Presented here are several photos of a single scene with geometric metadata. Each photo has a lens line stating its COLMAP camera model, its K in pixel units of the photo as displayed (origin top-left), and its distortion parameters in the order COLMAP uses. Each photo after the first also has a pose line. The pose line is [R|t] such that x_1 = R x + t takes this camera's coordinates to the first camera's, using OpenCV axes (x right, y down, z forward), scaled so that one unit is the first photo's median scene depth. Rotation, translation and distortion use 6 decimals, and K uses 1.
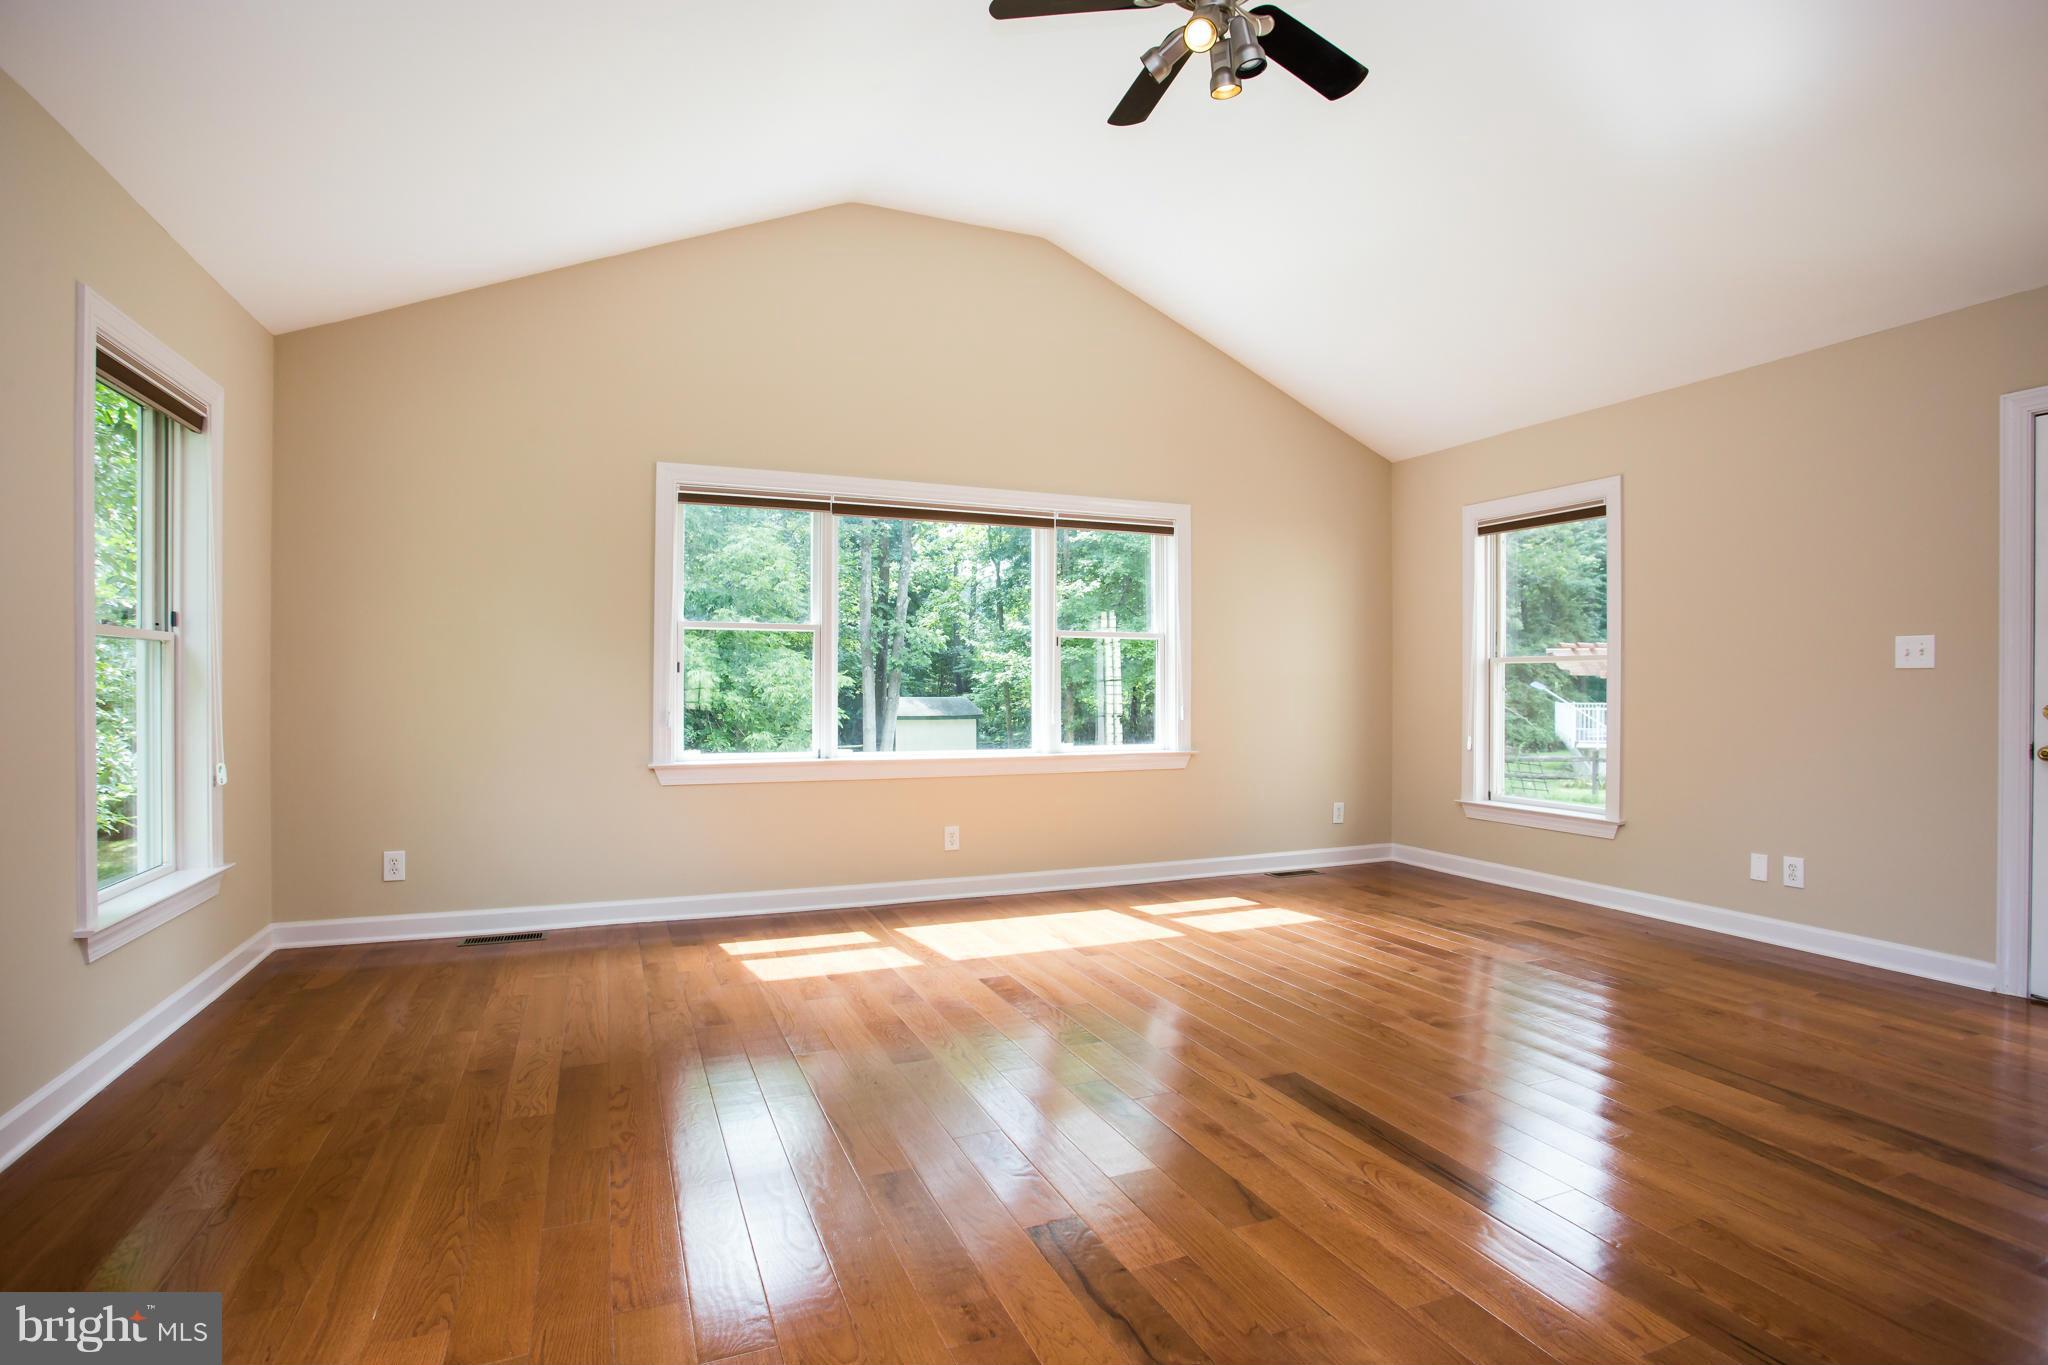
lens RADIAL K [[992.7, 0, 1017.0], [0, 992.7, 678.5], [0, 0, 1]] dist [-0.076776, 0.027671]
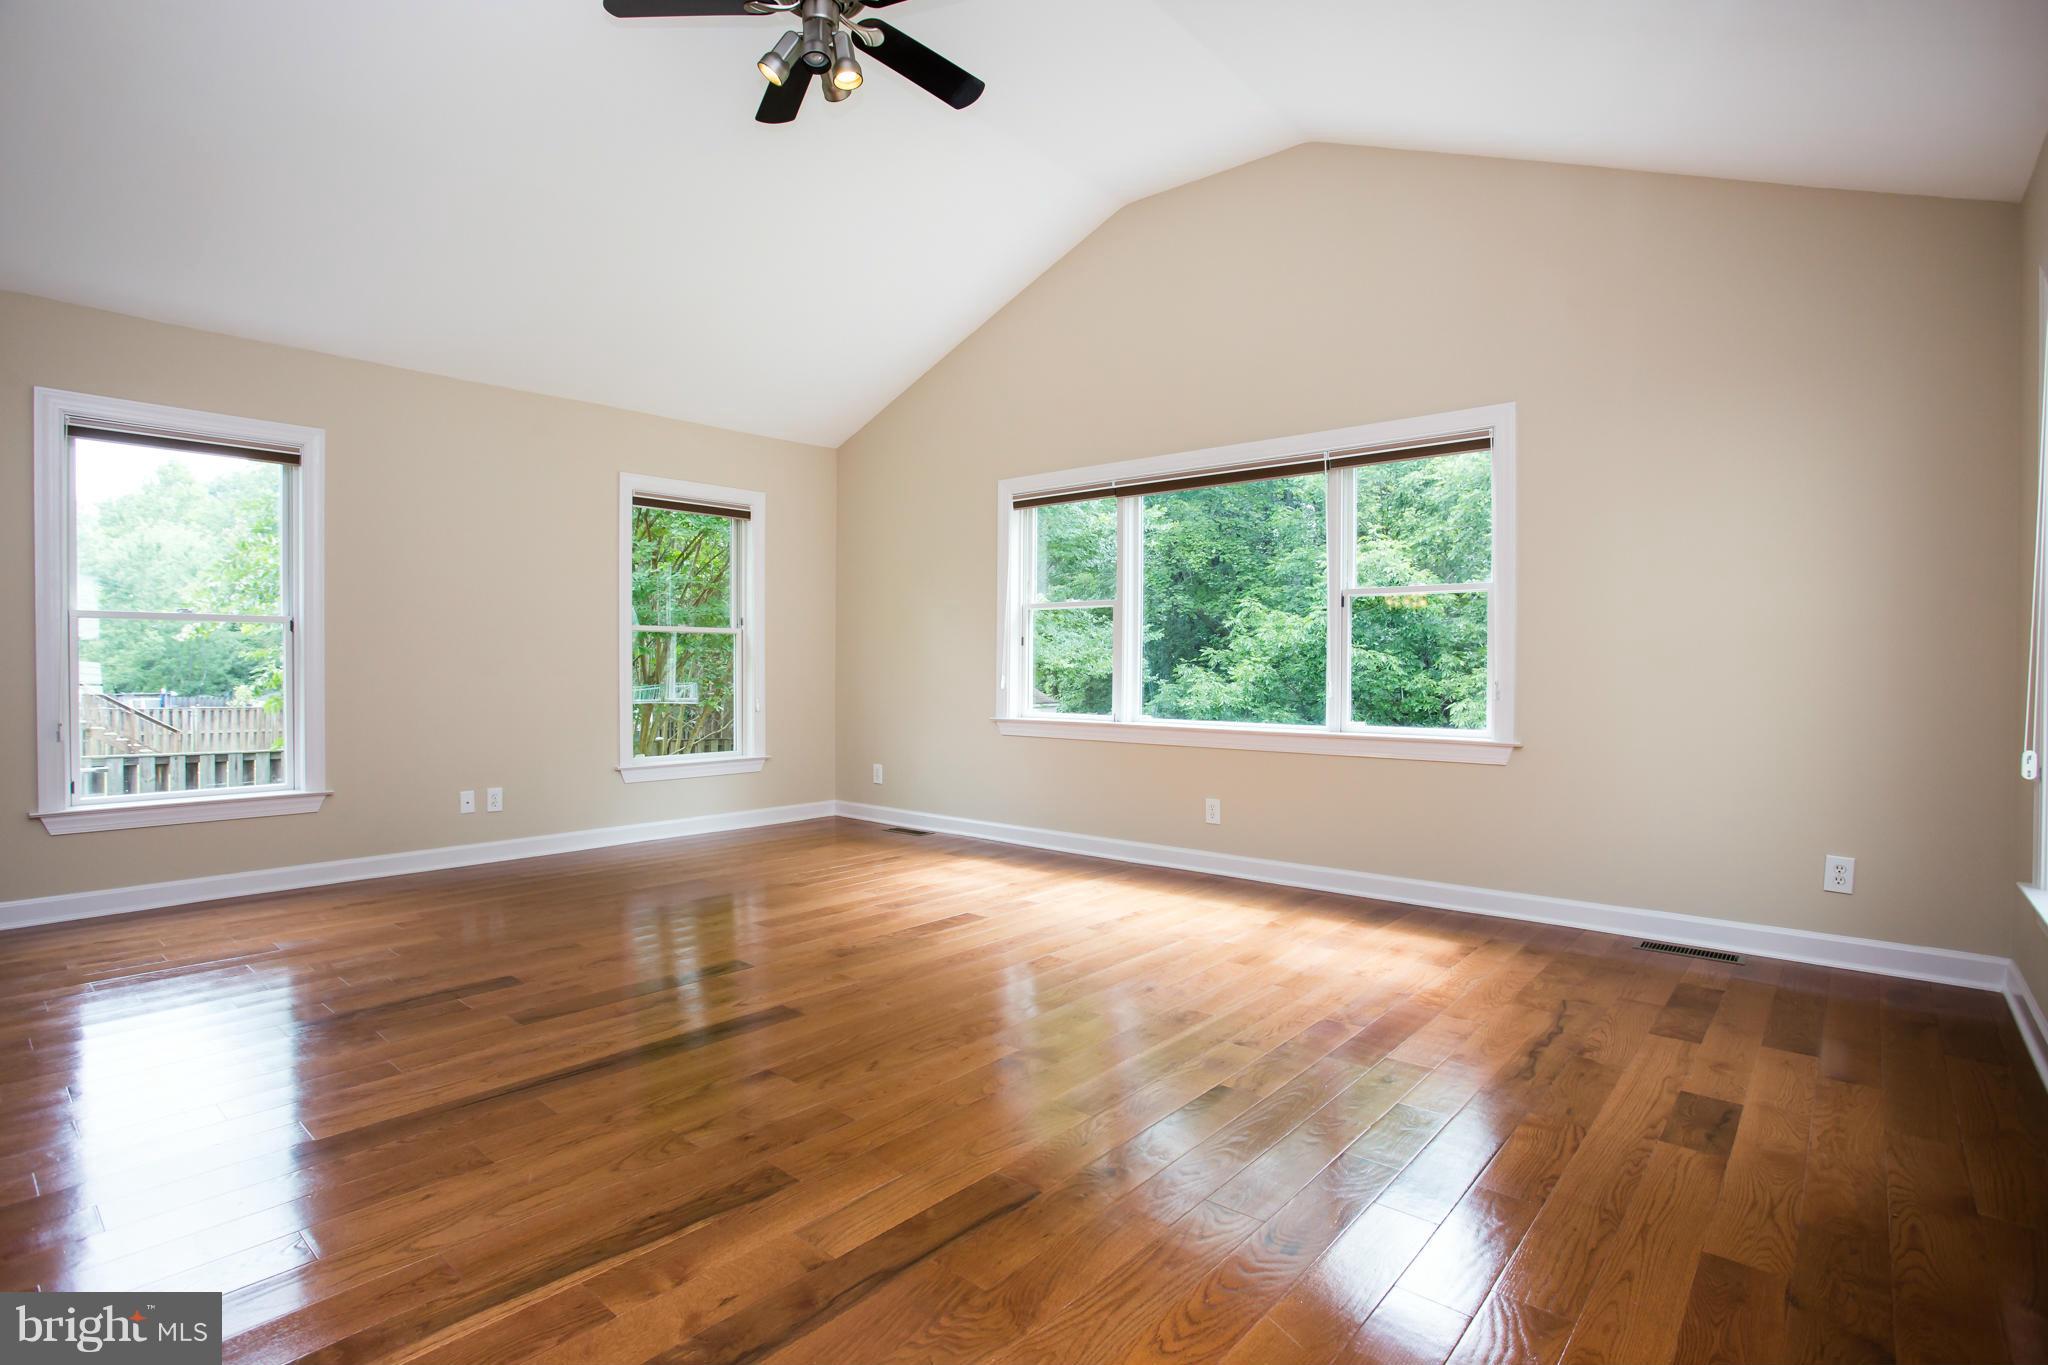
lens RADIAL K [[992.7, 0, 1017.0], [0, 992.7, 678.5], [0, 0, 1]] dist [-0.076776, 0.027671]
pose [[0.450673, 0.009710, -0.892636, 0.911045], [0.005130, 0.999896, 0.013467, 0.021470], [0.892674, -0.010648, 0.450576, 0.504494]]
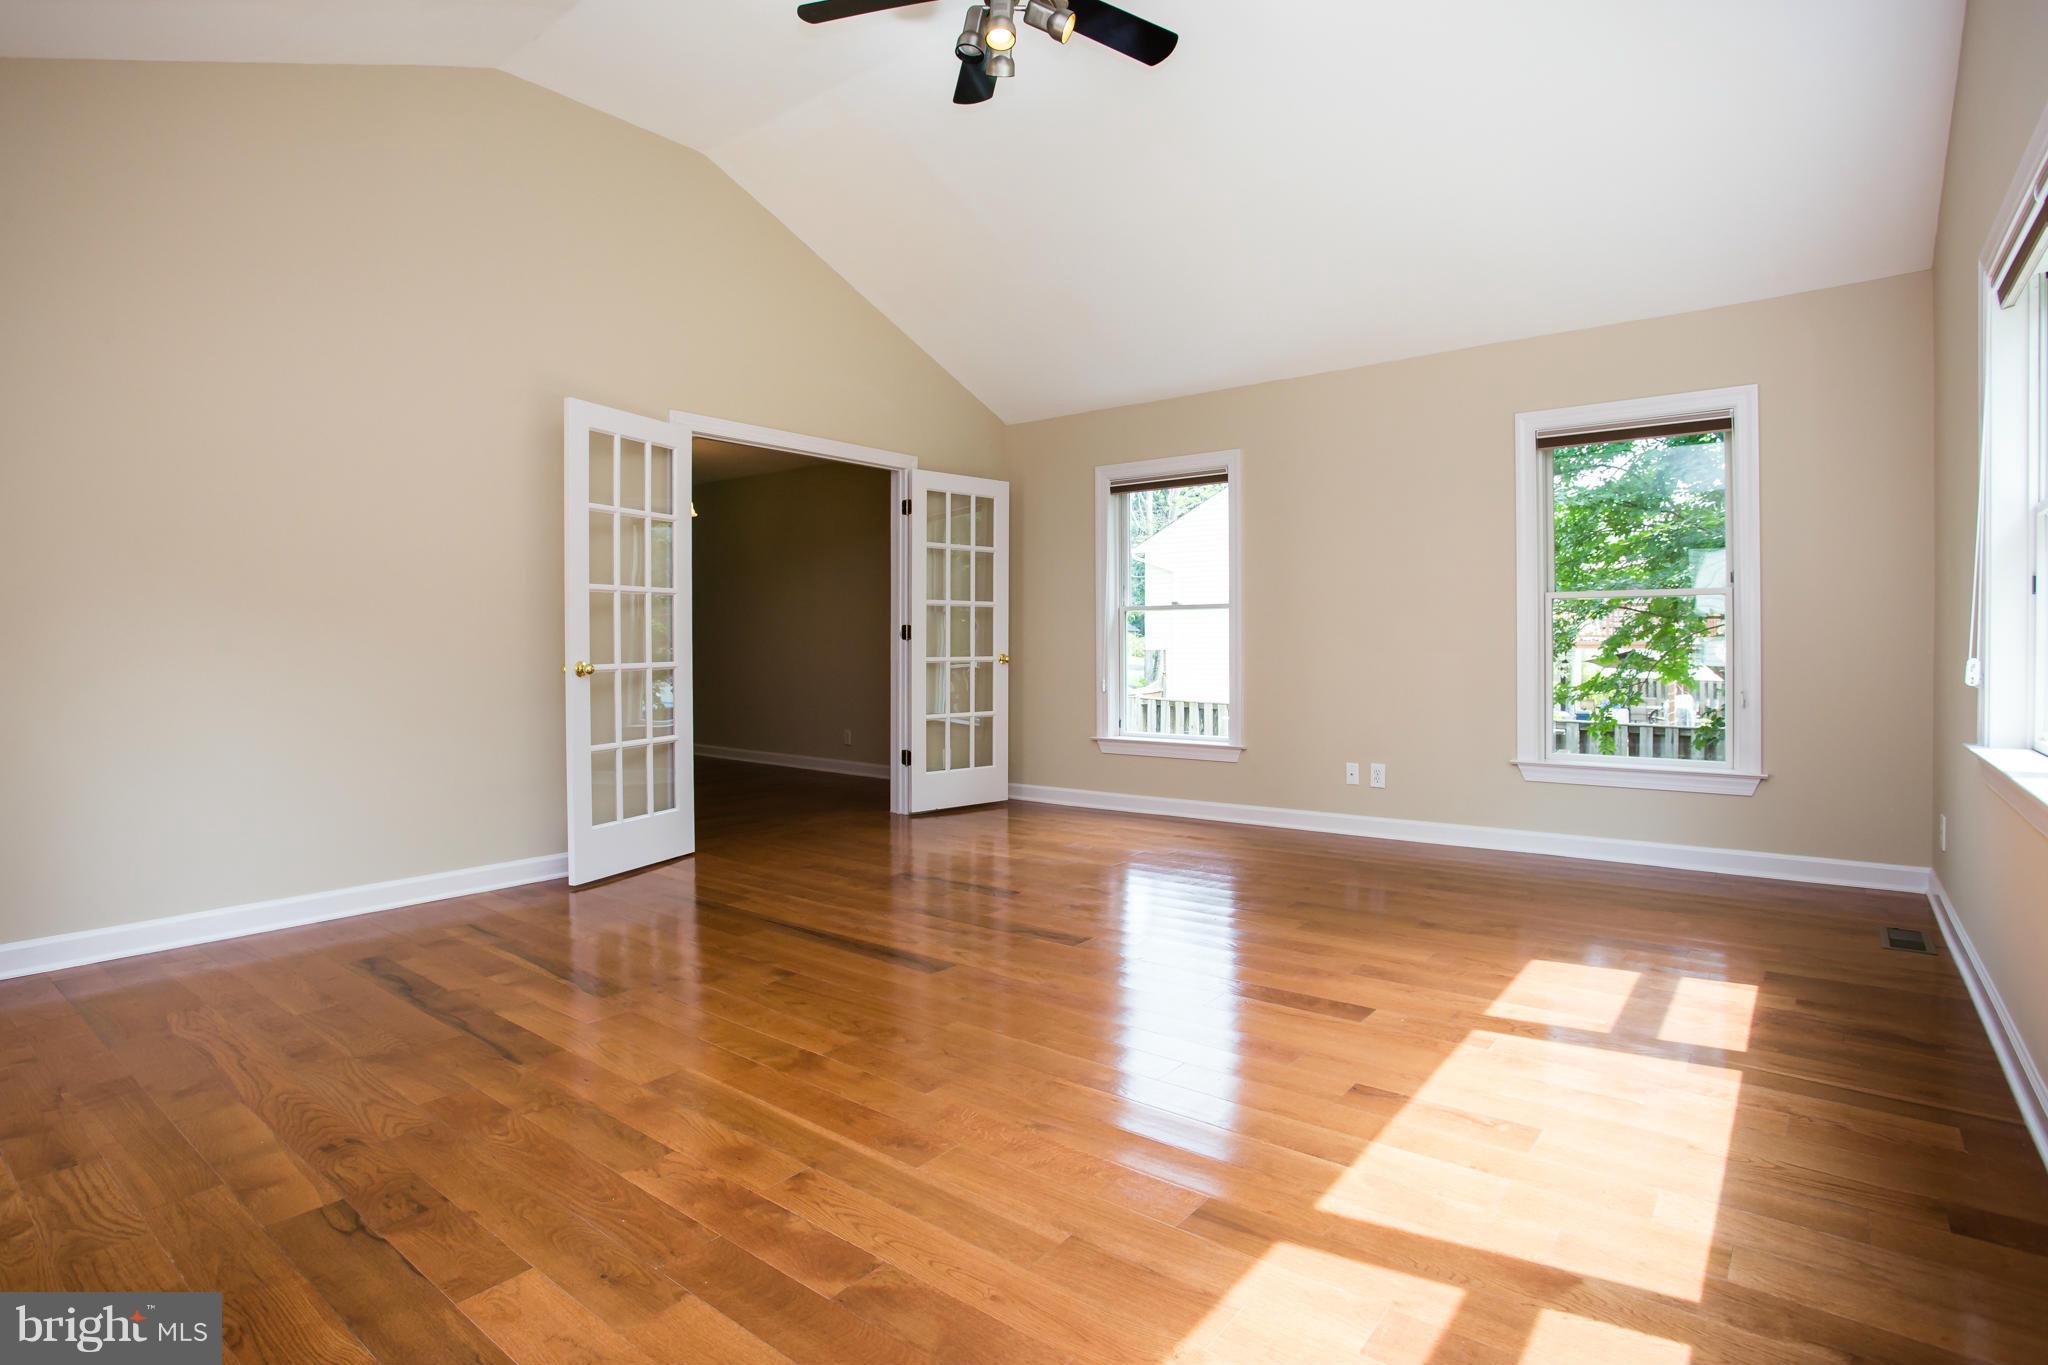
lens RADIAL K [[1046.3, 0, 1046.5], [0, 1046.3, 644.0], [0, 0, 1]] dist [-0.061363, 0.000009]
pose [[-0.860479, 0.000351, -0.509485, 0.532280], [0.004139, 0.999972, -0.006301, 0.027729], [0.509468, -0.007531, -0.860456, 1.431083]]
